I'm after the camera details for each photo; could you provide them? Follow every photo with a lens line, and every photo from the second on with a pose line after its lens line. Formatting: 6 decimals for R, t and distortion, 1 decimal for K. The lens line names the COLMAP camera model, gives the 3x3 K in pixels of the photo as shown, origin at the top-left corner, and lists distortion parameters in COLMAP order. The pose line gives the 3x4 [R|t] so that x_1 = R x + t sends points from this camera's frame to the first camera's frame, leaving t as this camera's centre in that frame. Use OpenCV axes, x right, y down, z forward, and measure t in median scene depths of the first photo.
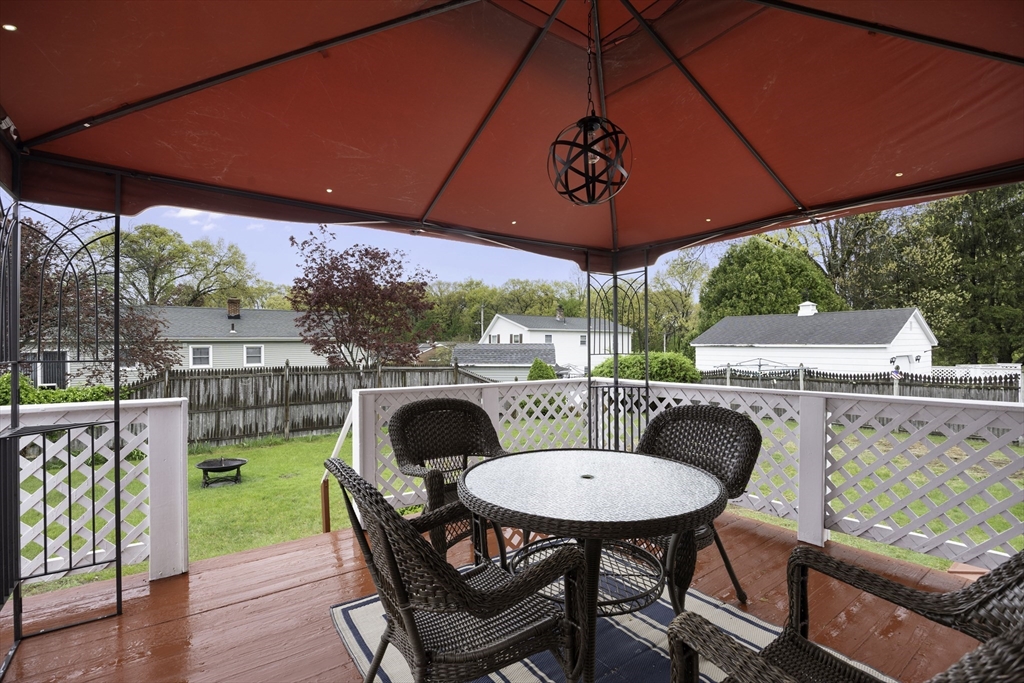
lens RADIAL K [[472.3, 0, 514.7], [0, 472.3, 340.9], [0, 0, 1]] dist [-0.014483, 0.000064]
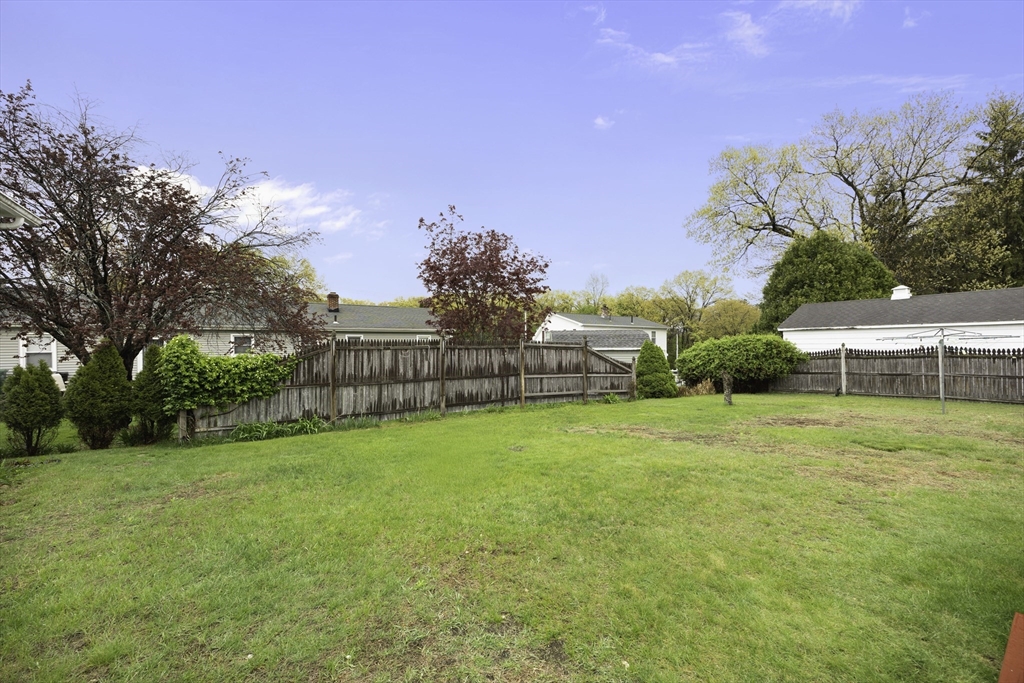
lens RADIAL K [[390.4, 0, 510.3], [0, 390.4, 347.4], [0, 0, 1]] dist [-0.002370, -0.000165]
pose [[0.999581, -0.005072, -0.028514, -0.313736], [0.005187, 0.999979, 0.003969, 0.066736], [0.028494, -0.004115, 0.999586, 0.195467]]
